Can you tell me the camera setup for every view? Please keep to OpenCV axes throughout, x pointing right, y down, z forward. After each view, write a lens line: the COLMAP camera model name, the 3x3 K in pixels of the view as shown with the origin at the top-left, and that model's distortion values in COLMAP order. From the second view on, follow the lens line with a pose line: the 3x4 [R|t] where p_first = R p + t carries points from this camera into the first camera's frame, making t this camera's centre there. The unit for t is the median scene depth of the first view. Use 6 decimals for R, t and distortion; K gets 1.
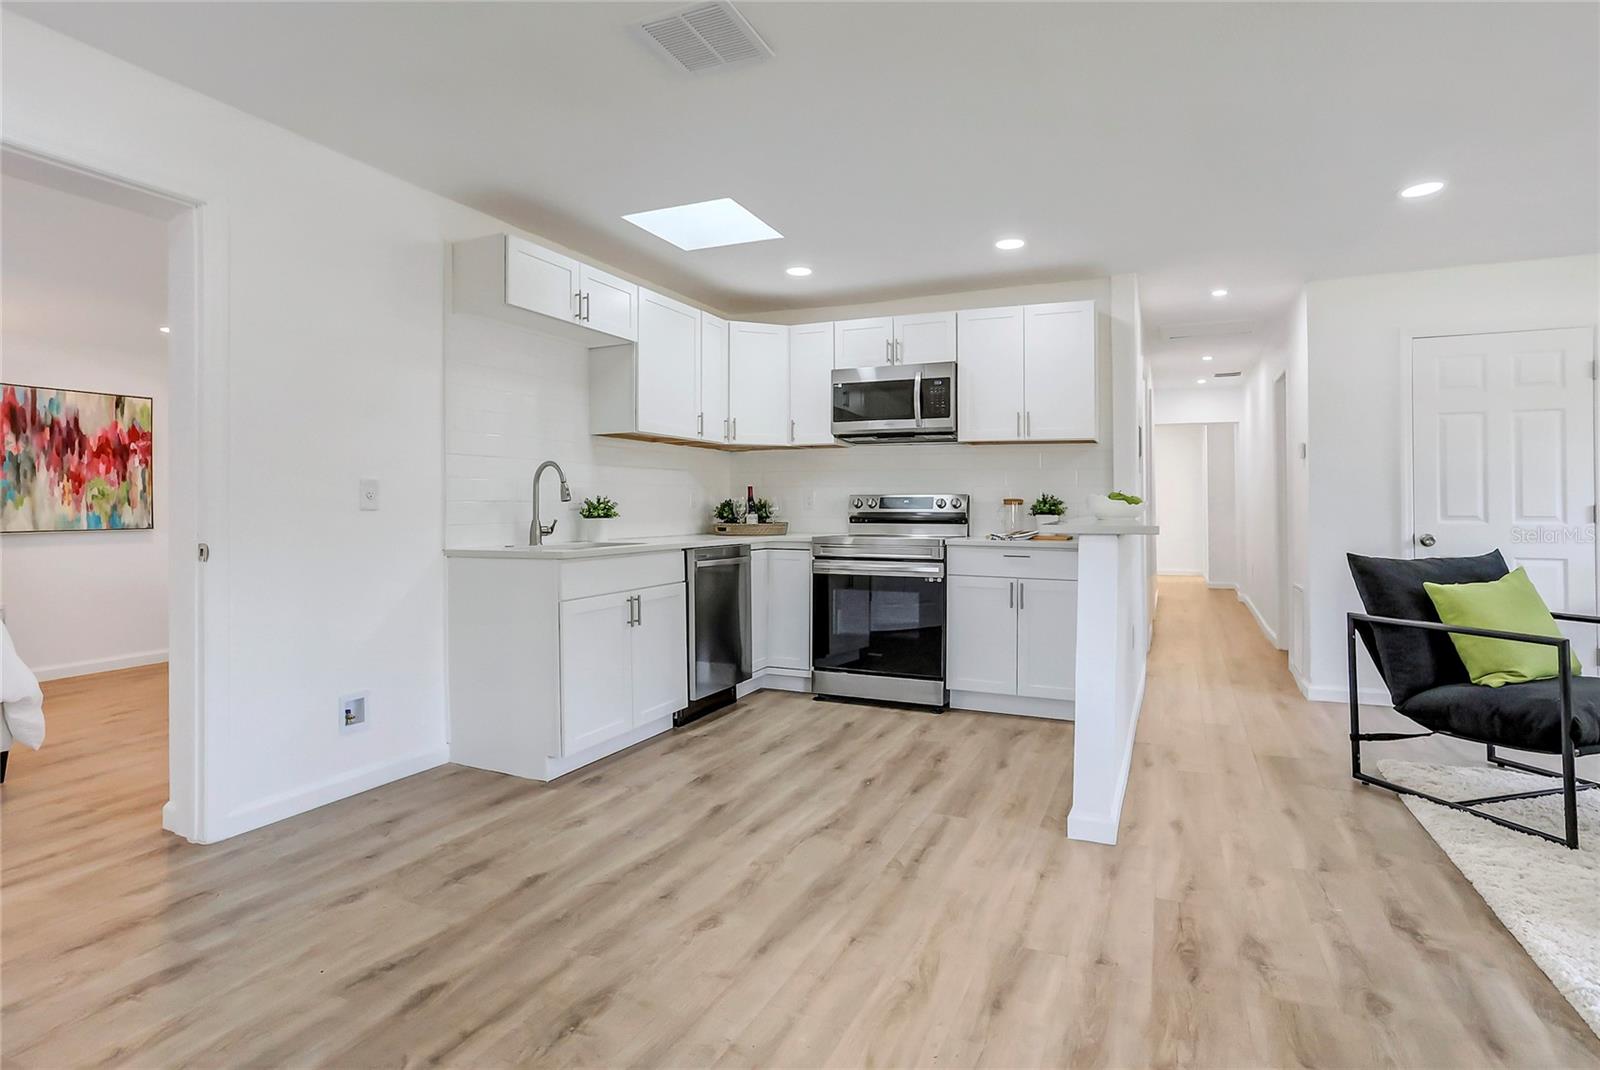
lens RADIAL K [[814.8, 0, 797.0], [0, 814.8, 504.7], [0, 0, 1]] dist [-0.002639, -0.000512]
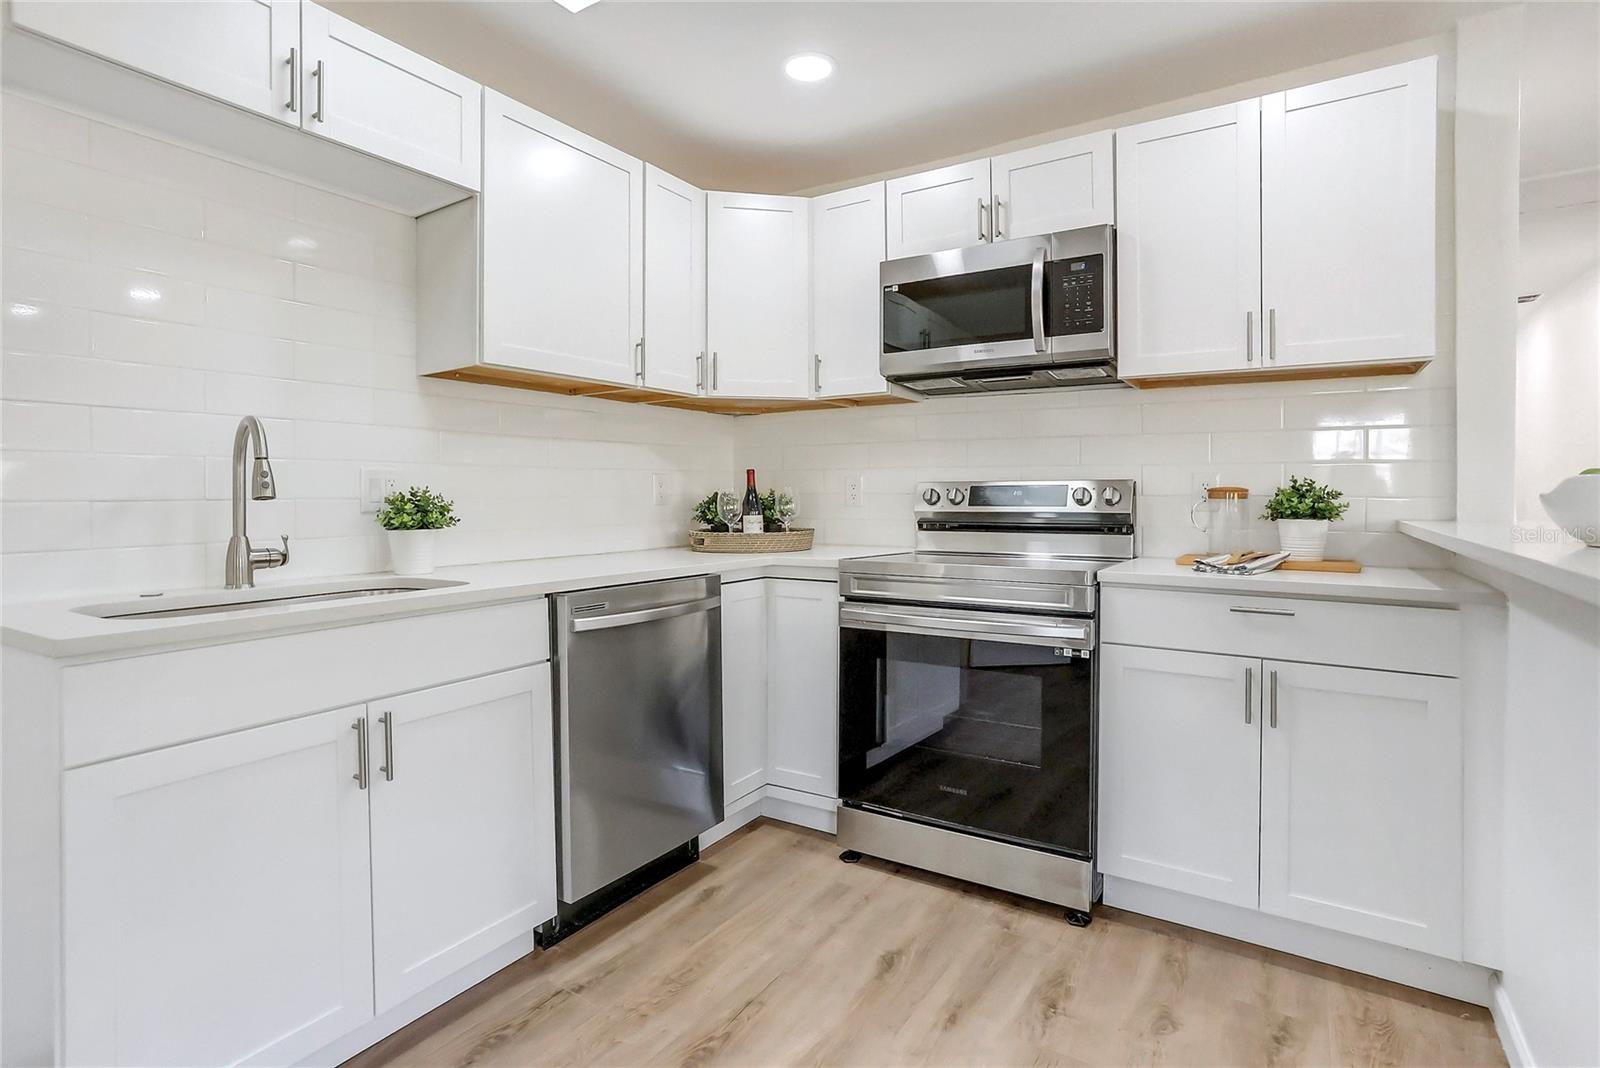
lens RADIAL K [[814.8, 0, 797.0], [0, 814.8, 503.7], [0, 0, 1]] dist [-0.002639, -0.000512]
pose [[0.990061, -0.003358, -0.140598, 0.067214], [0.005055, 0.999919, 0.011715, -0.004504], [0.140547, -0.012309, 0.989998, 0.453844]]
